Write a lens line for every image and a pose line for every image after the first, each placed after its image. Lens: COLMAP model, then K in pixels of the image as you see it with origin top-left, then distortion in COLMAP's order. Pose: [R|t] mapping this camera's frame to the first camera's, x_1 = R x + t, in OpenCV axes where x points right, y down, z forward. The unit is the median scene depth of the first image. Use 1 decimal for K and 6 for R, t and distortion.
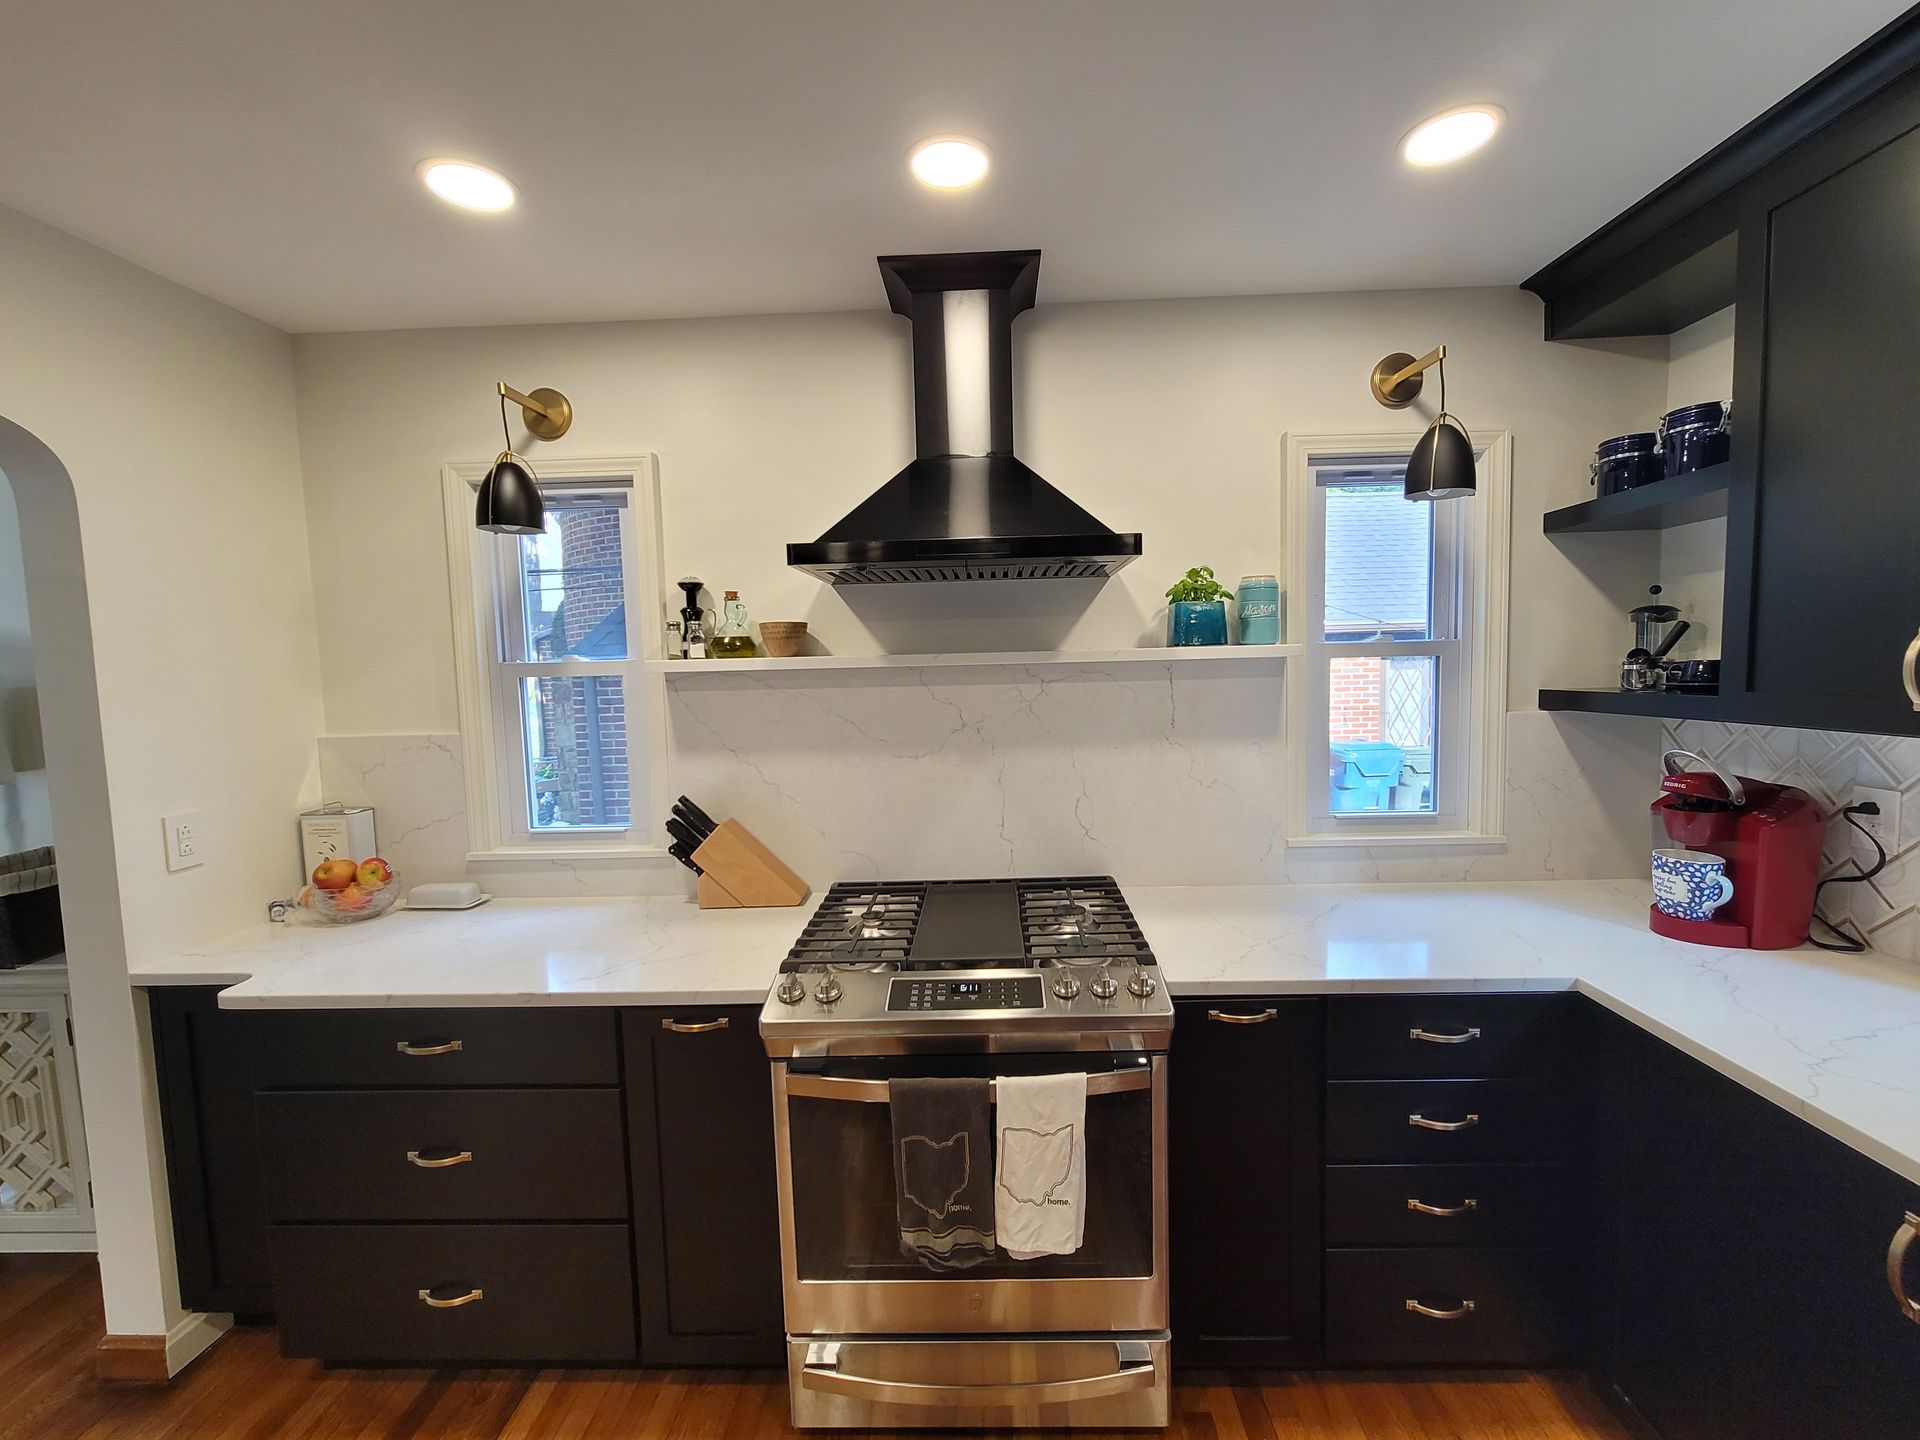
lens RADIAL K [[769.4, 0, 960.0], [0, 769.4, 720.0], [0, 0, 1]] dist [0.002645, -0.001084]
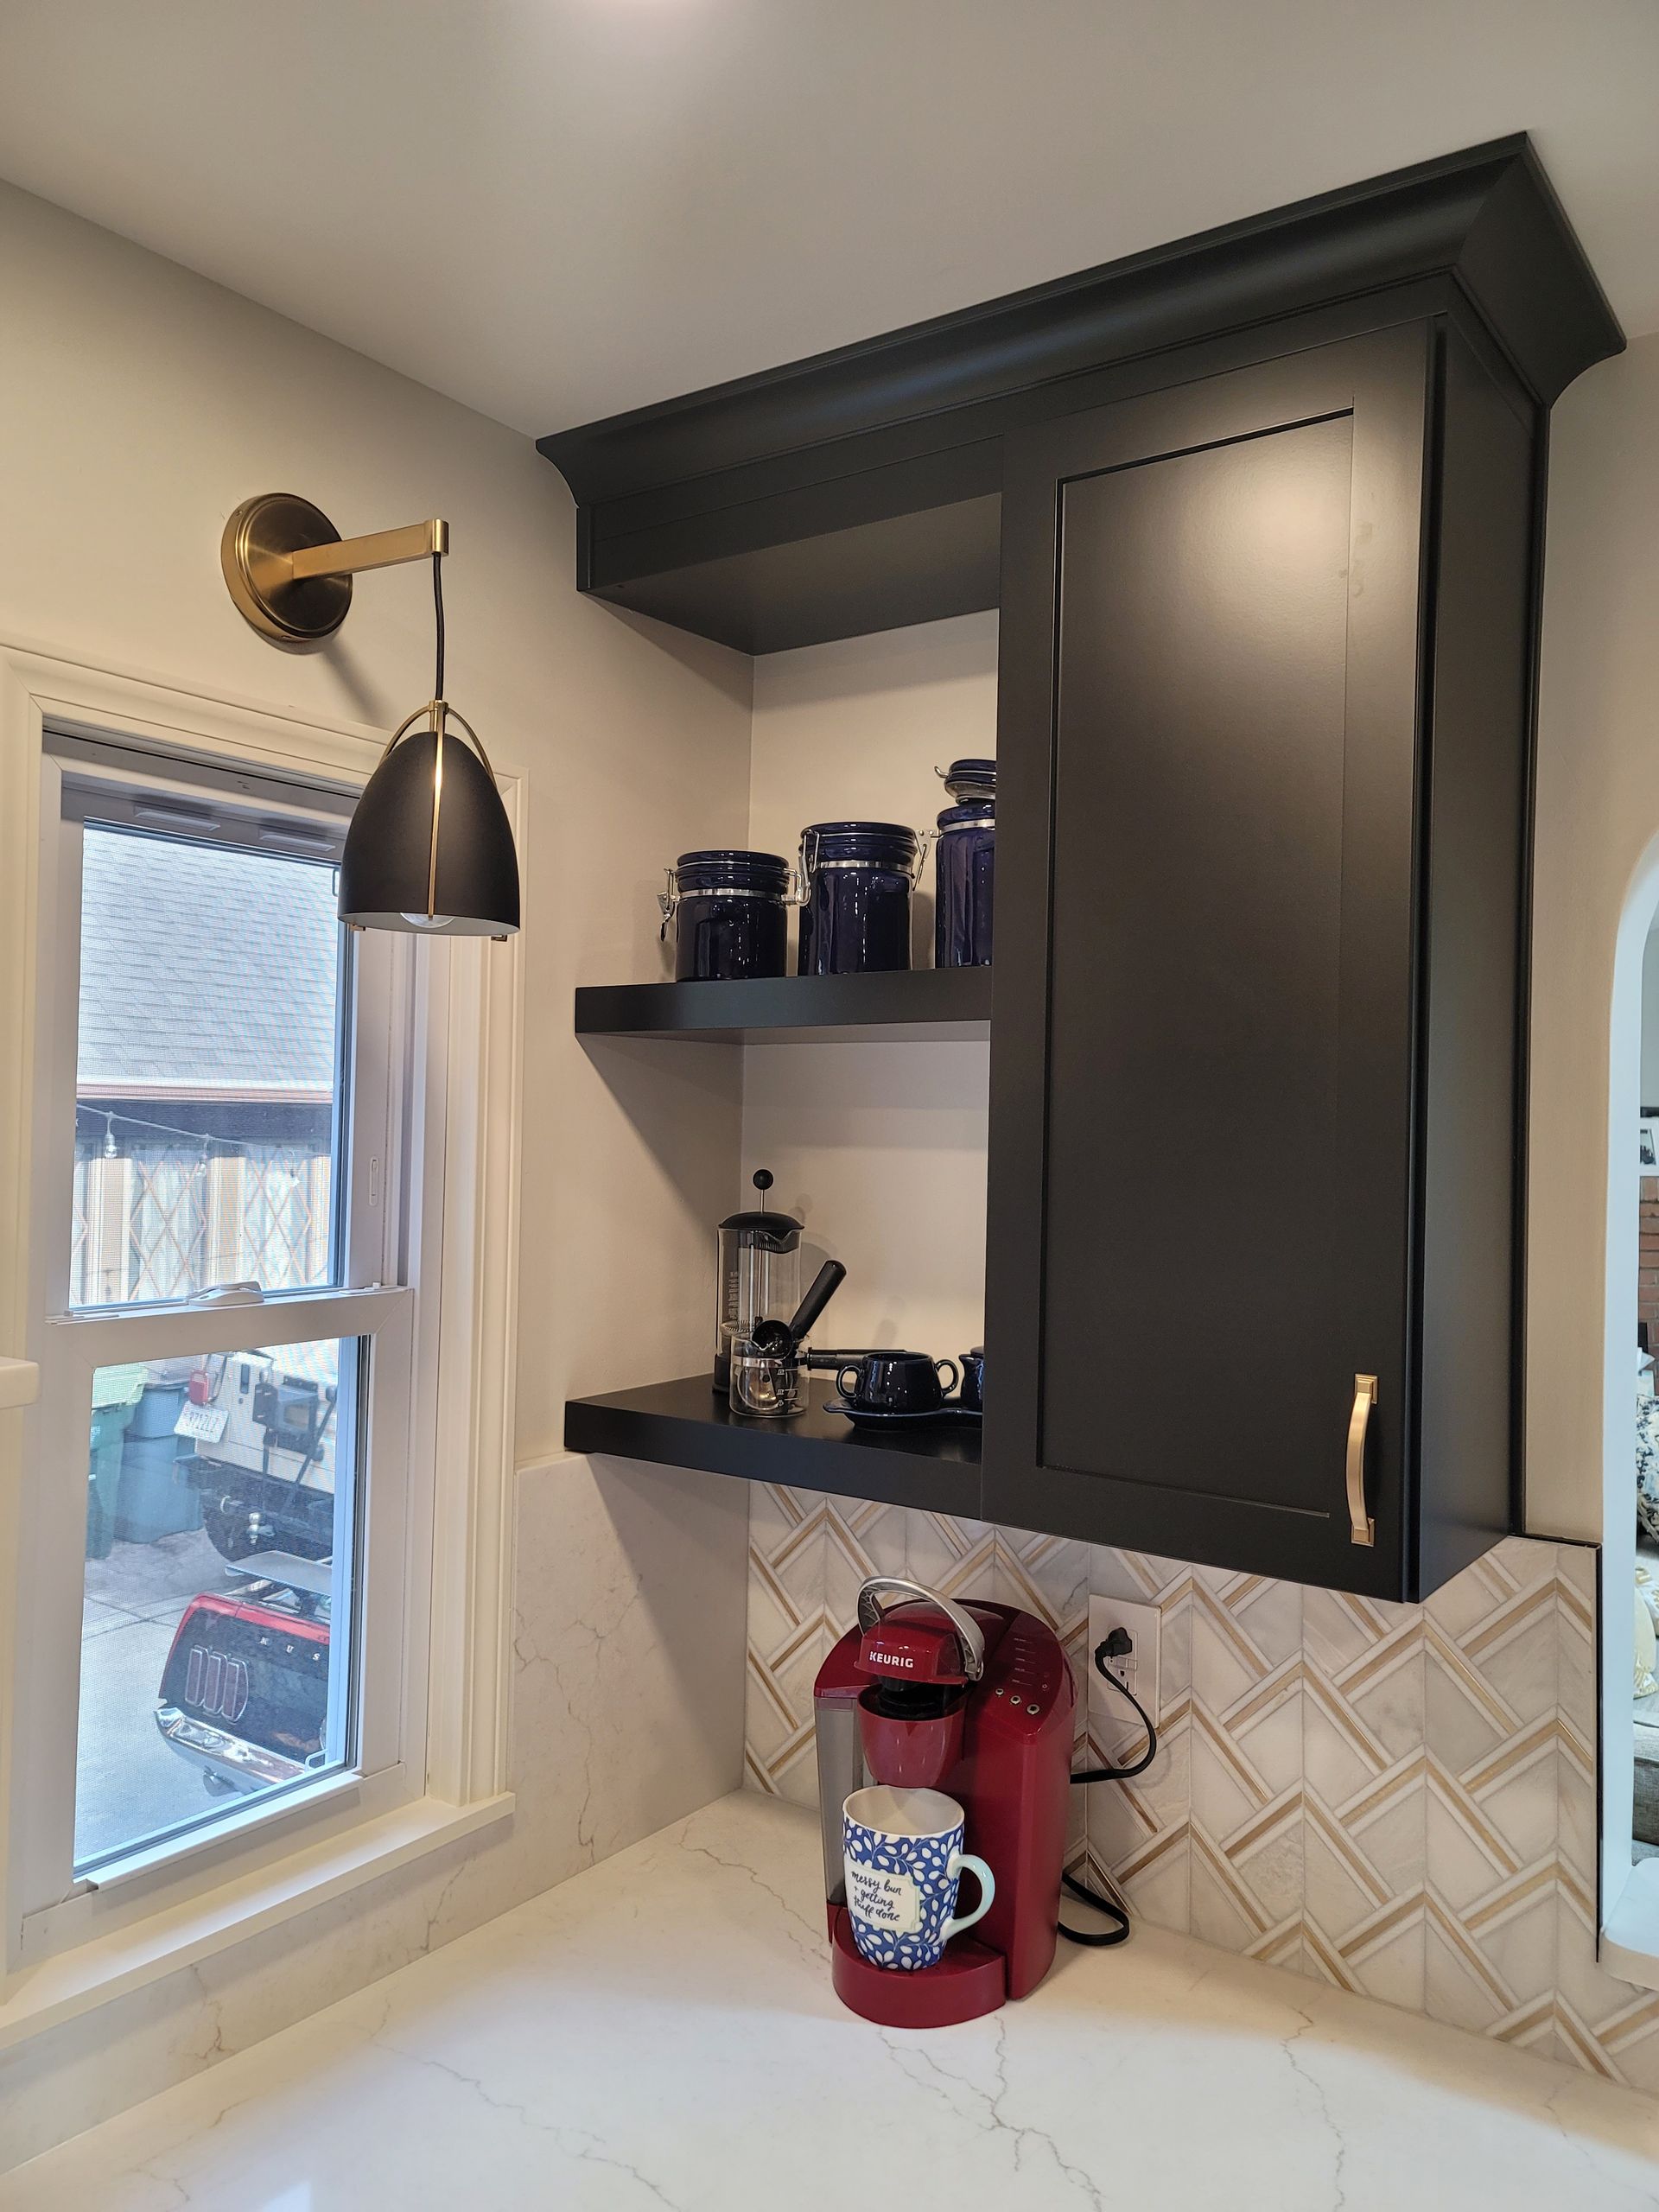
lens RADIAL K [[1634.7, 0, 829.8], [0, 1634.7, 1085.4], [0, 0, 1]] dist [0.049294, -0.003017]
pose [[0.543754, 0.049802, 0.837766, 0.096109], [0.034617, 0.996057, -0.081679, -0.161936], [-0.838530, 0.073414, 0.539886, 0.476247]]
